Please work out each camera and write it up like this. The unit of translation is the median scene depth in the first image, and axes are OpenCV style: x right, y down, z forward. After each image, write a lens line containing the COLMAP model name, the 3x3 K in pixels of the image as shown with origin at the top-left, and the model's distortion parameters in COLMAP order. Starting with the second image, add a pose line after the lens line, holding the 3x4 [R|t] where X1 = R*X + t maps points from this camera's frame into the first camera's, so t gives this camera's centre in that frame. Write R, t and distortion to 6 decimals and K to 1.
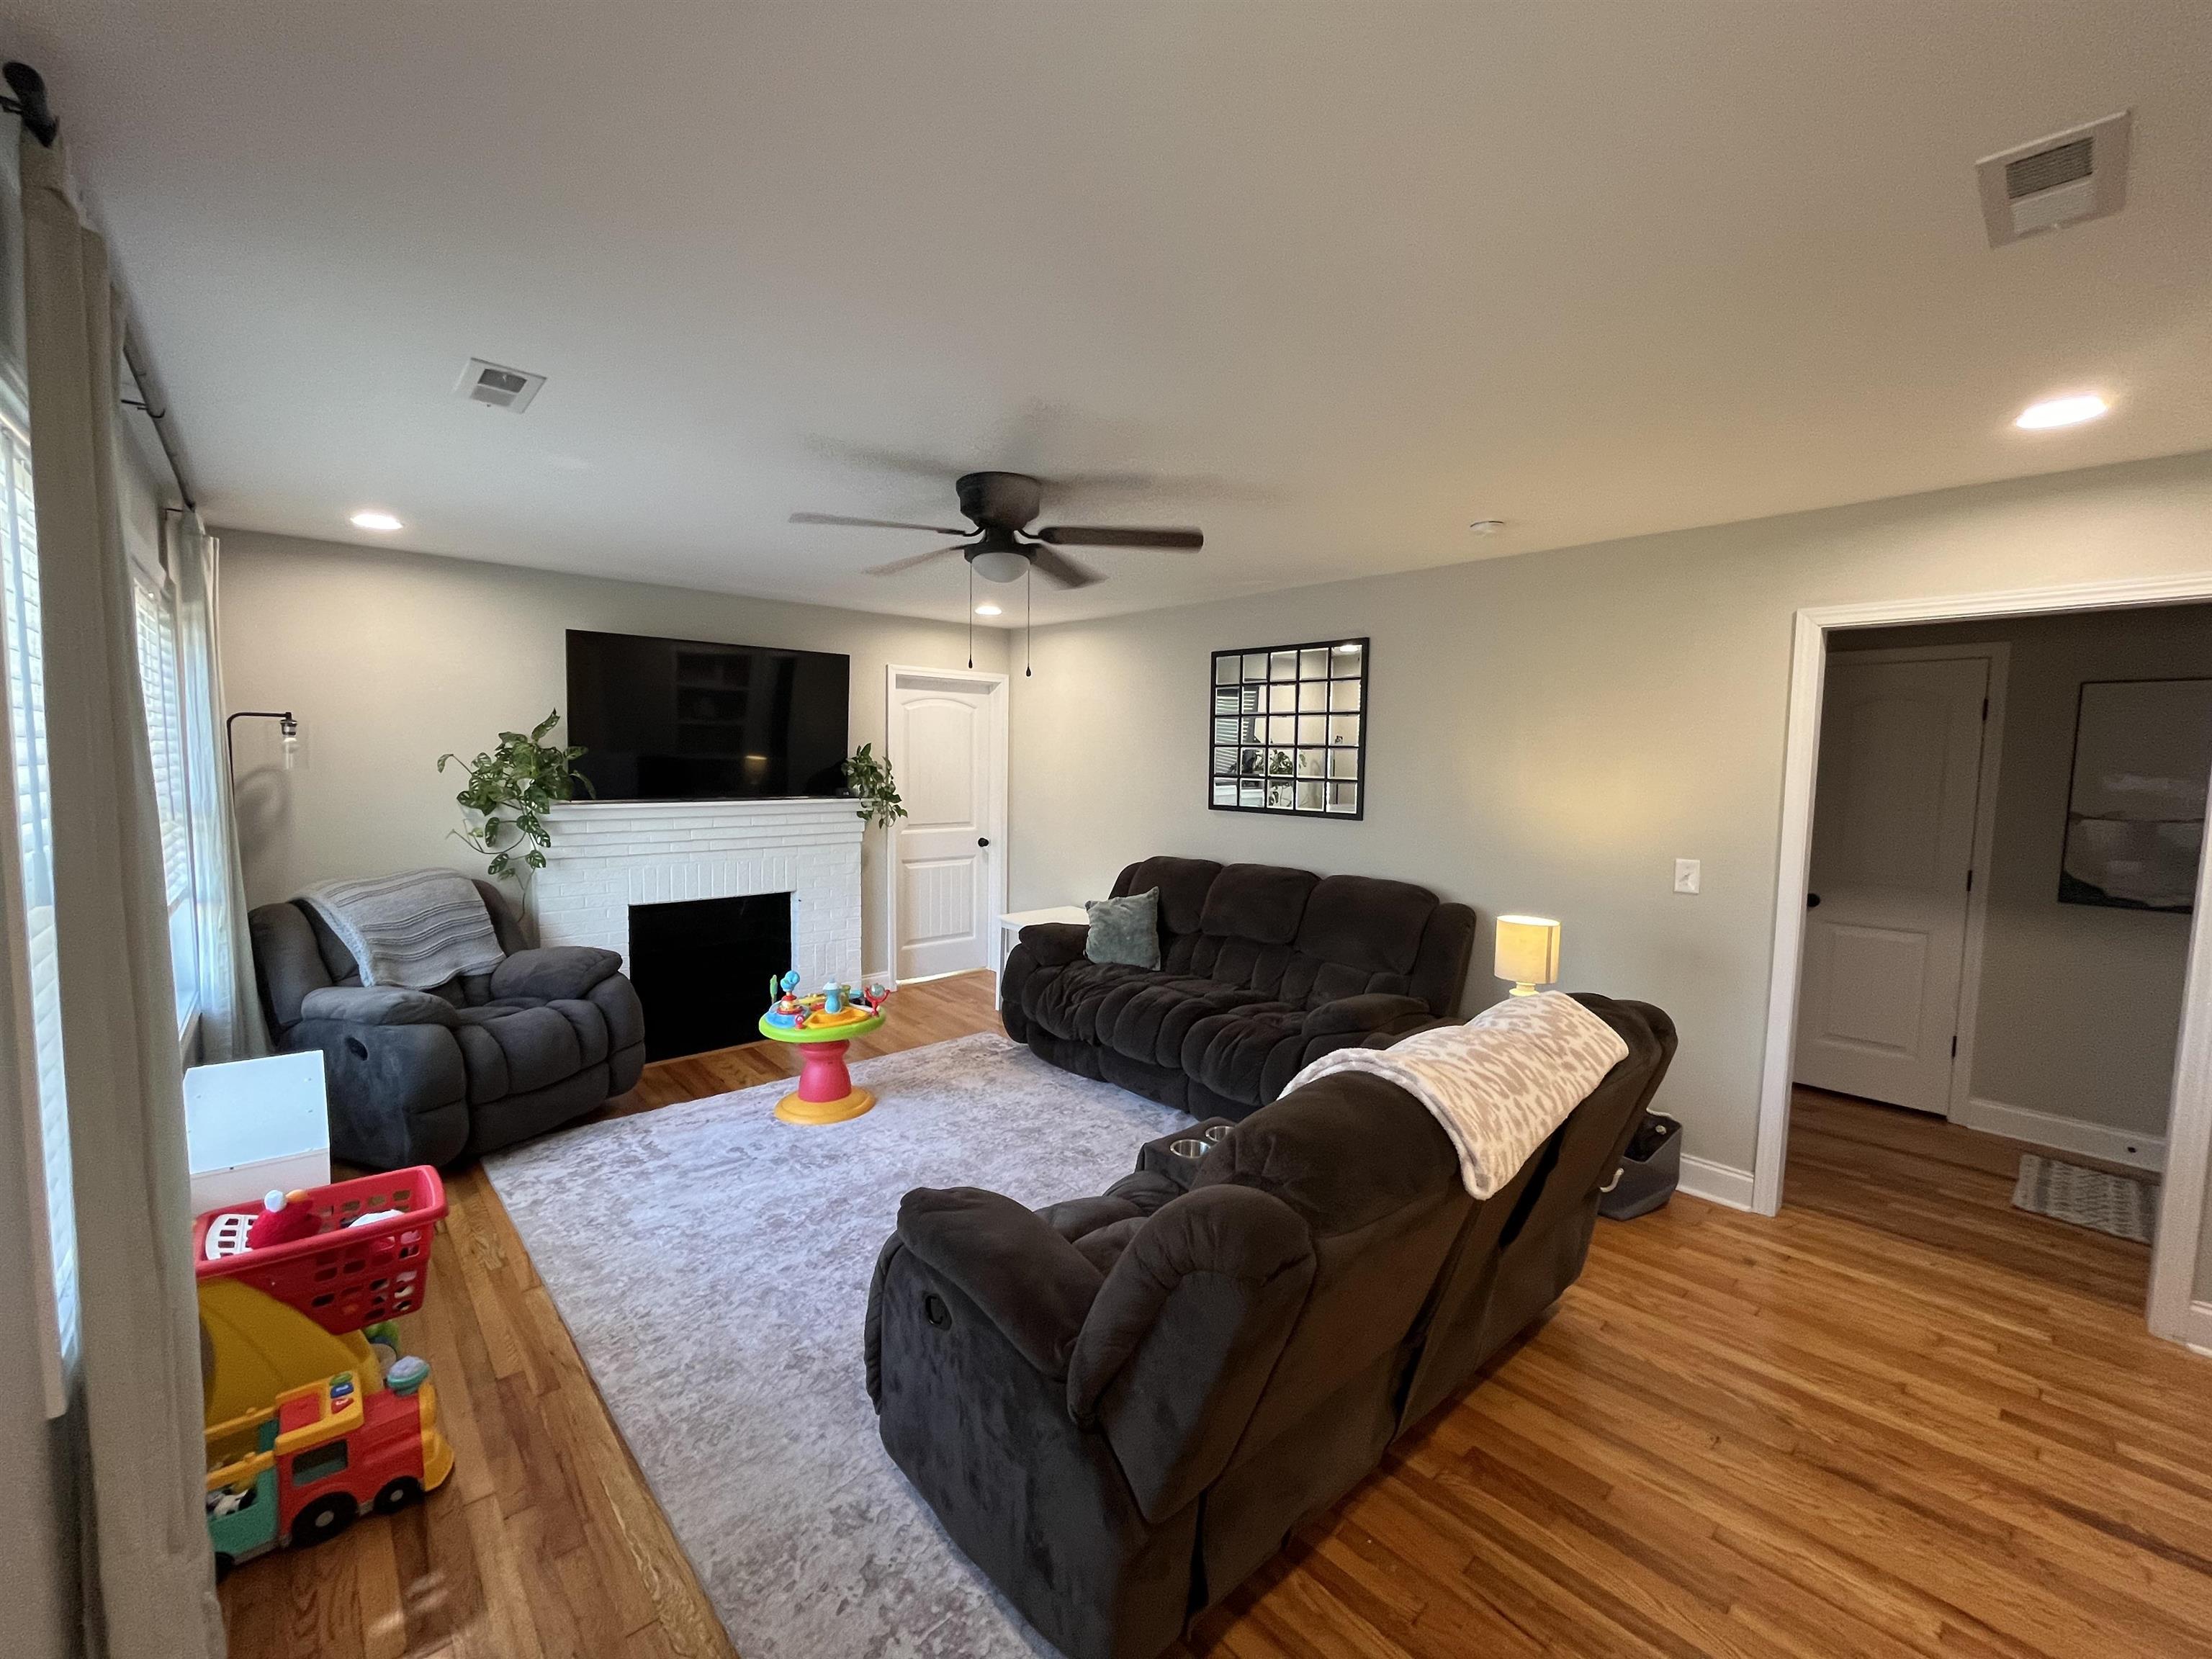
lens RADIAL K [[898.9, 0, 1108.5], [0, 898.9, 833.7], [0, 0, 1]] dist [0.002169, 0.000634]
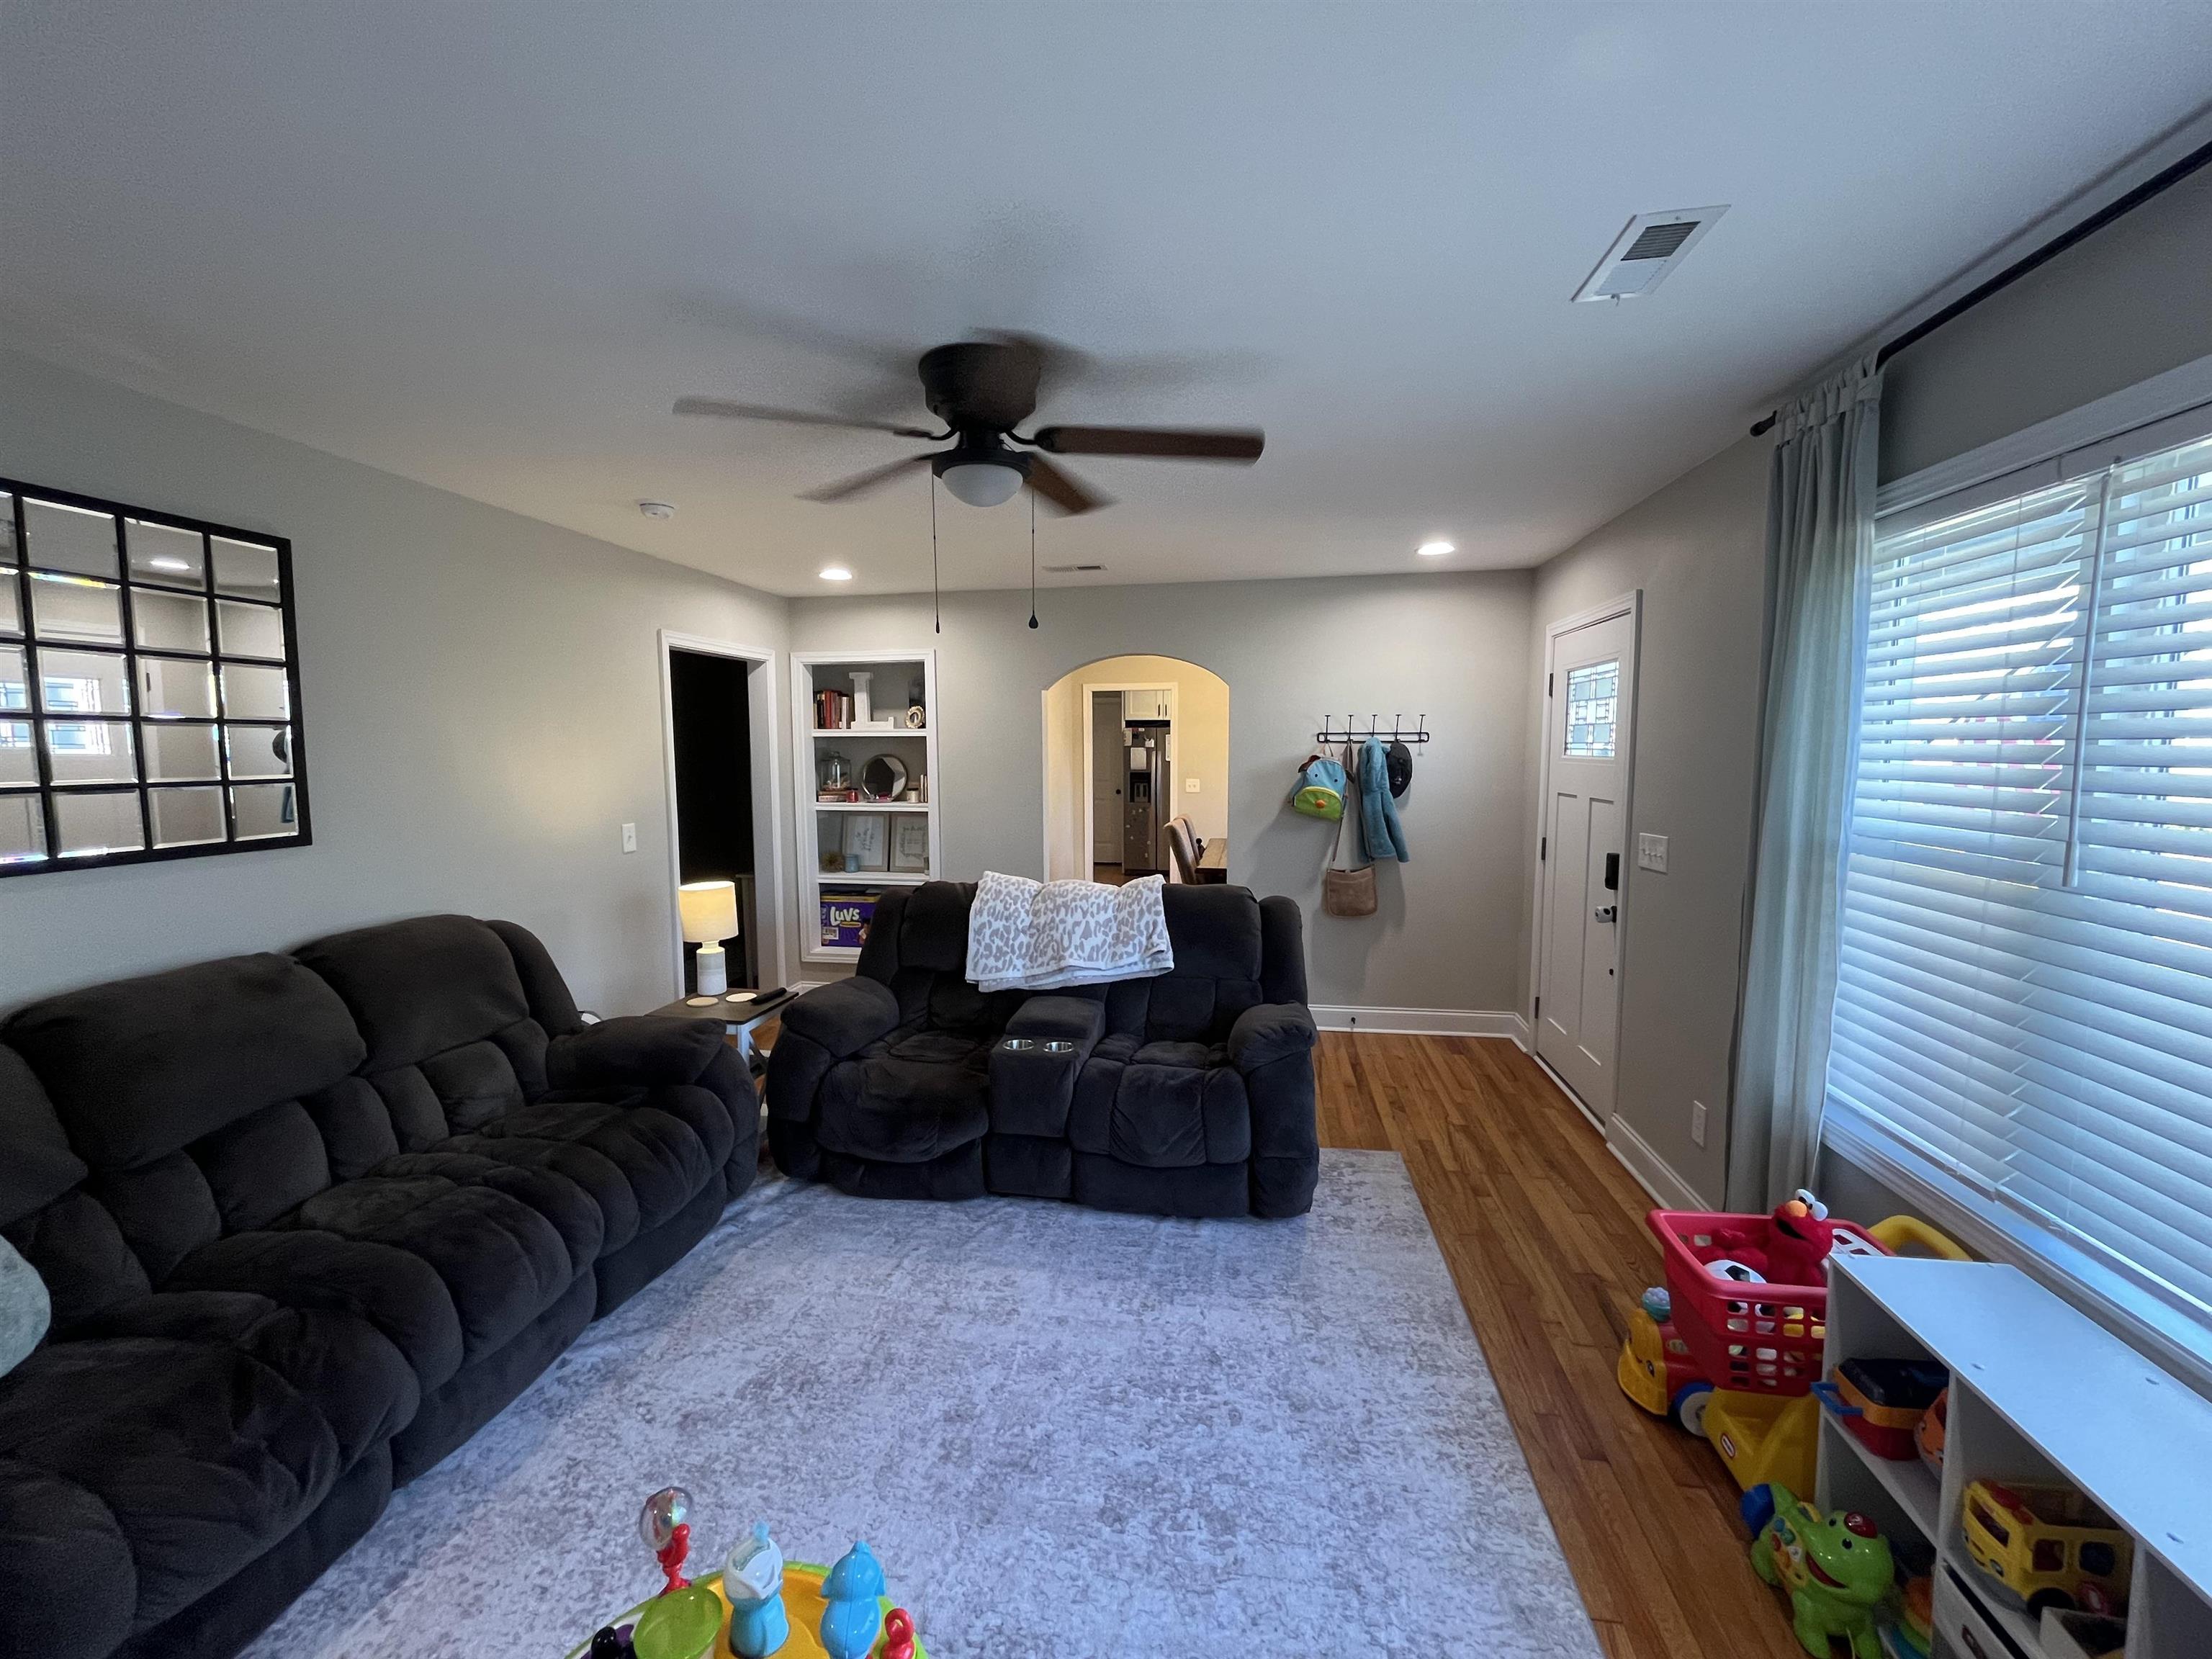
lens RADIAL K [[898.9, 0, 1102.2], [0, 898.9, 824.9], [0, 0, 1]] dist [0.002169, 0.000634]
pose [[-0.618170, -0.083835, 0.781561, -0.575495], [0.059257, 0.986497, 0.152687, -0.098112], [-0.783808, 0.140699, -0.604854, 1.045074]]
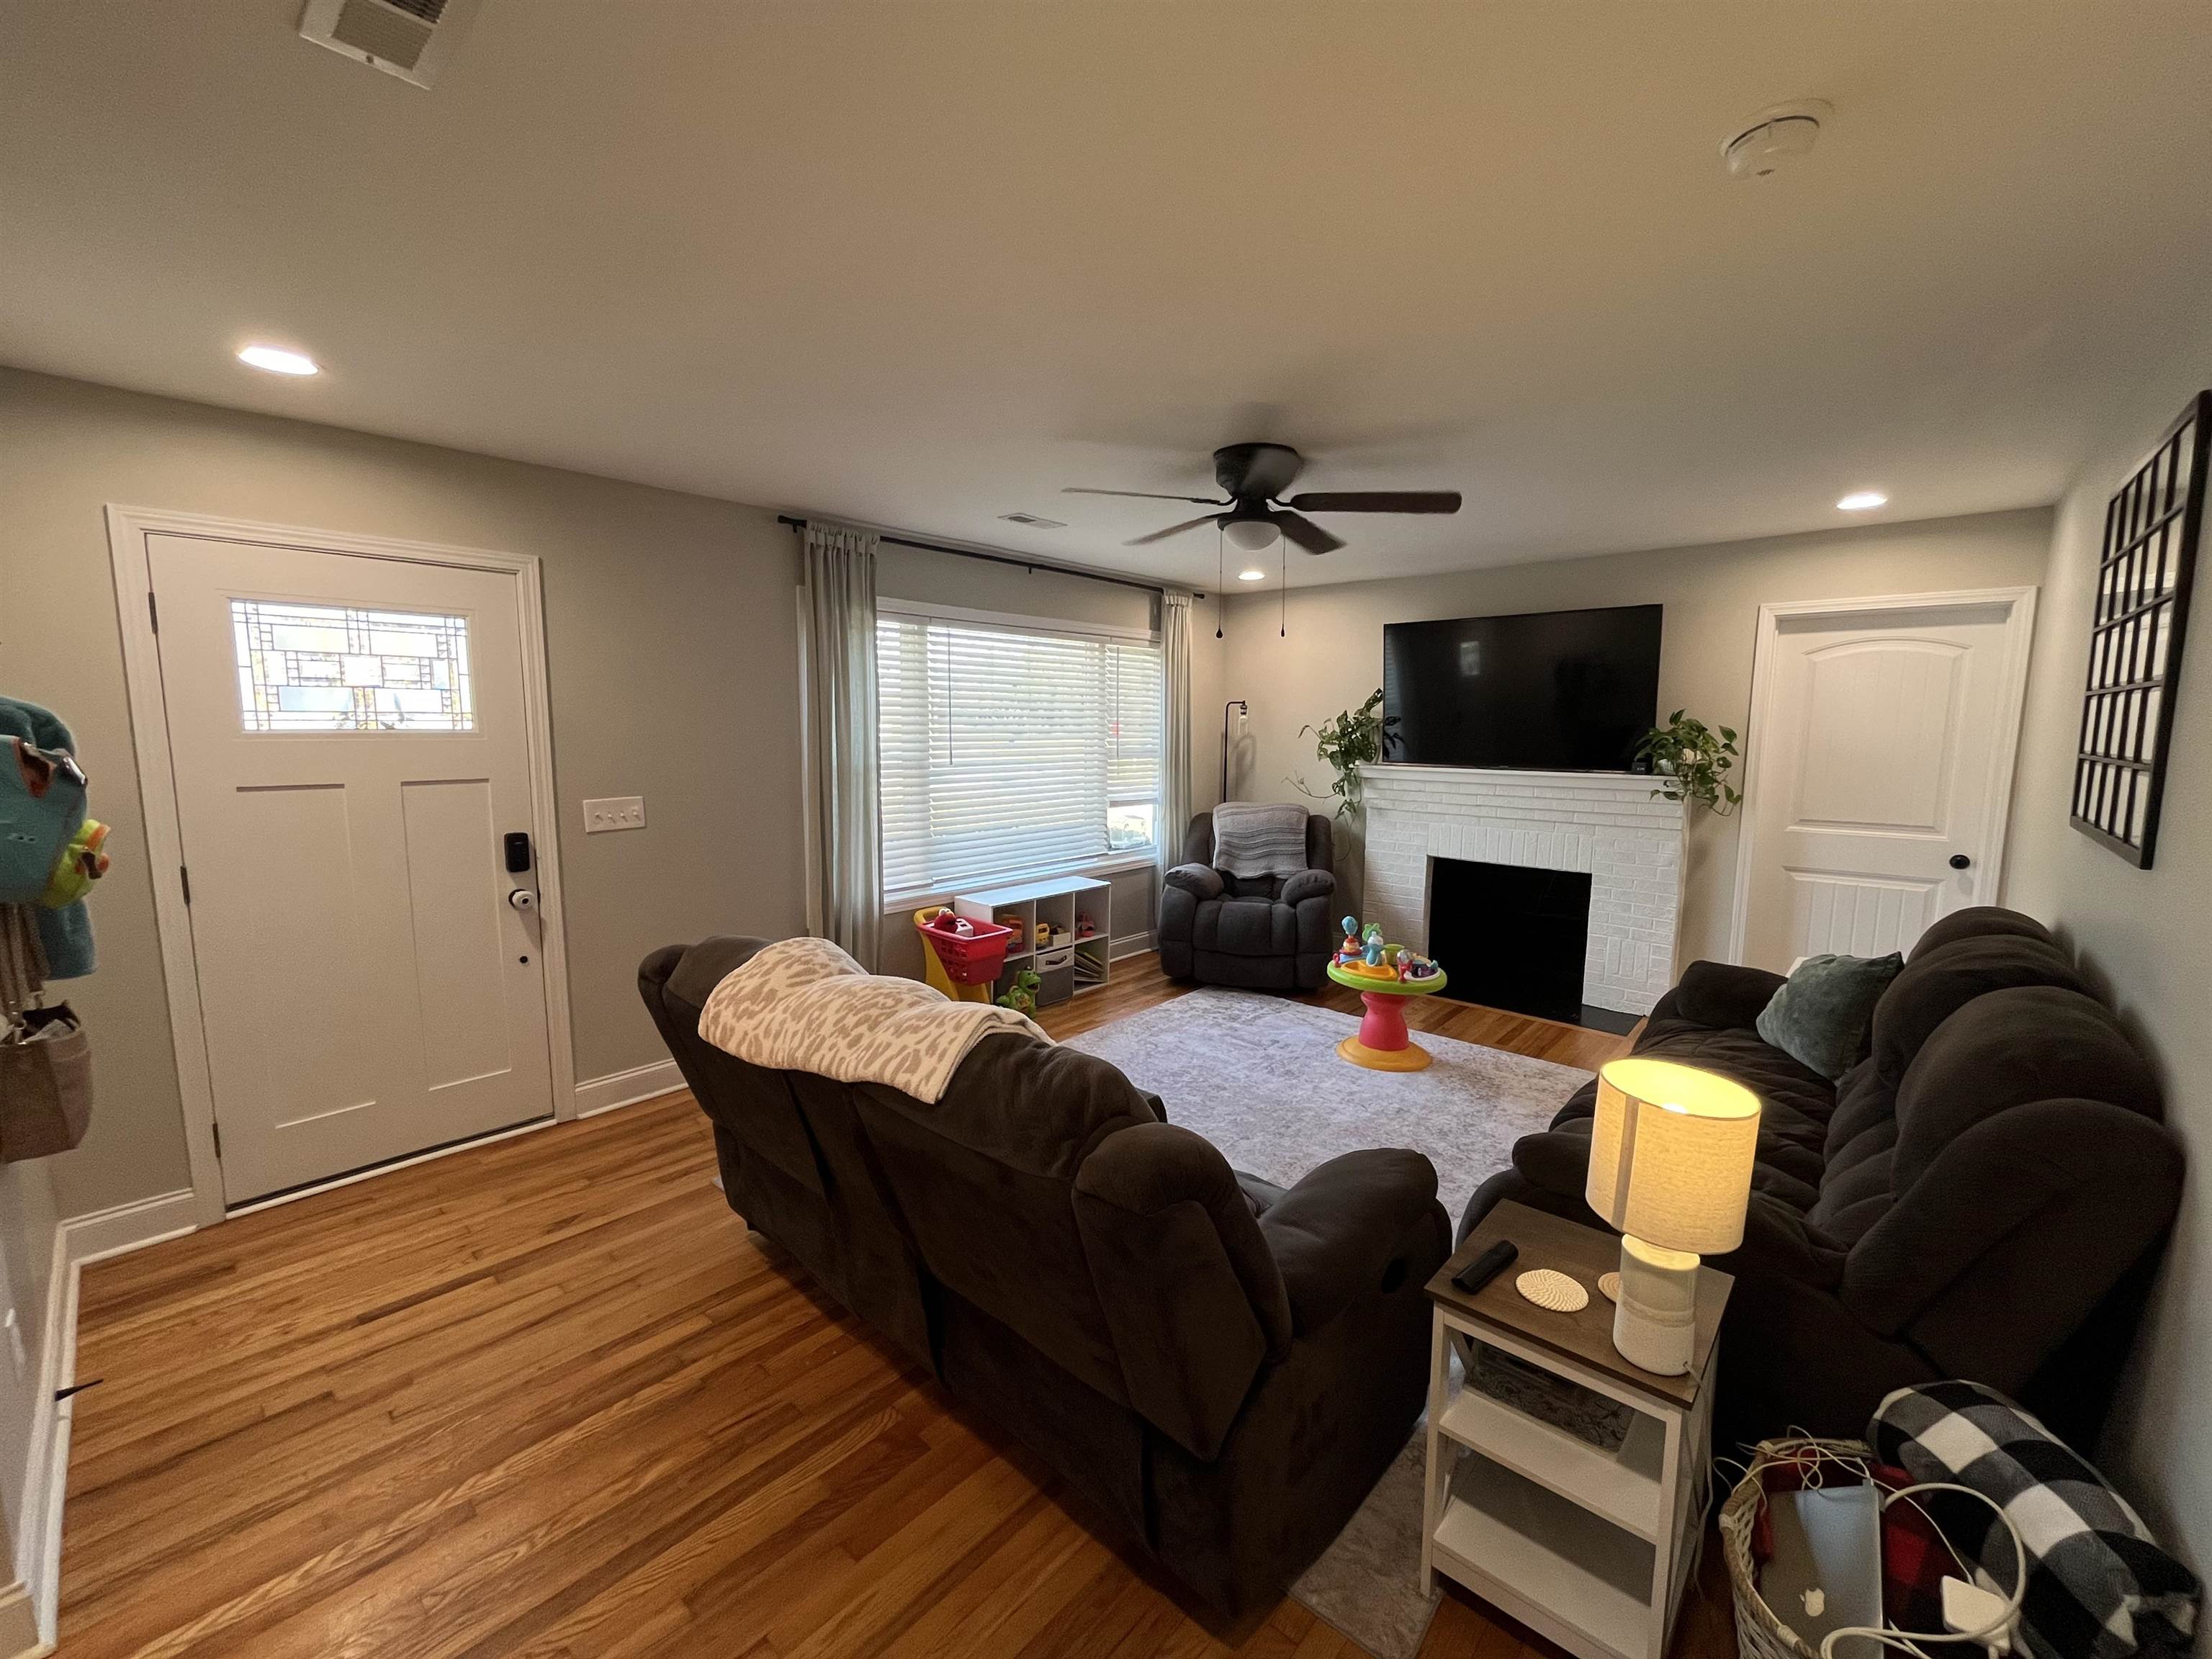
lens RADIAL K [[898.9, 0, 1104.5], [0, 898.9, 828.2], [0, 0, 1]] dist [0.002169, 0.000634]
pose [[0.102522, 0.102065, -0.989481, 0.689603], [-0.088635, 0.991703, 0.093110, -0.032313], [0.990774, 0.078157, 0.110717, 0.551136]]
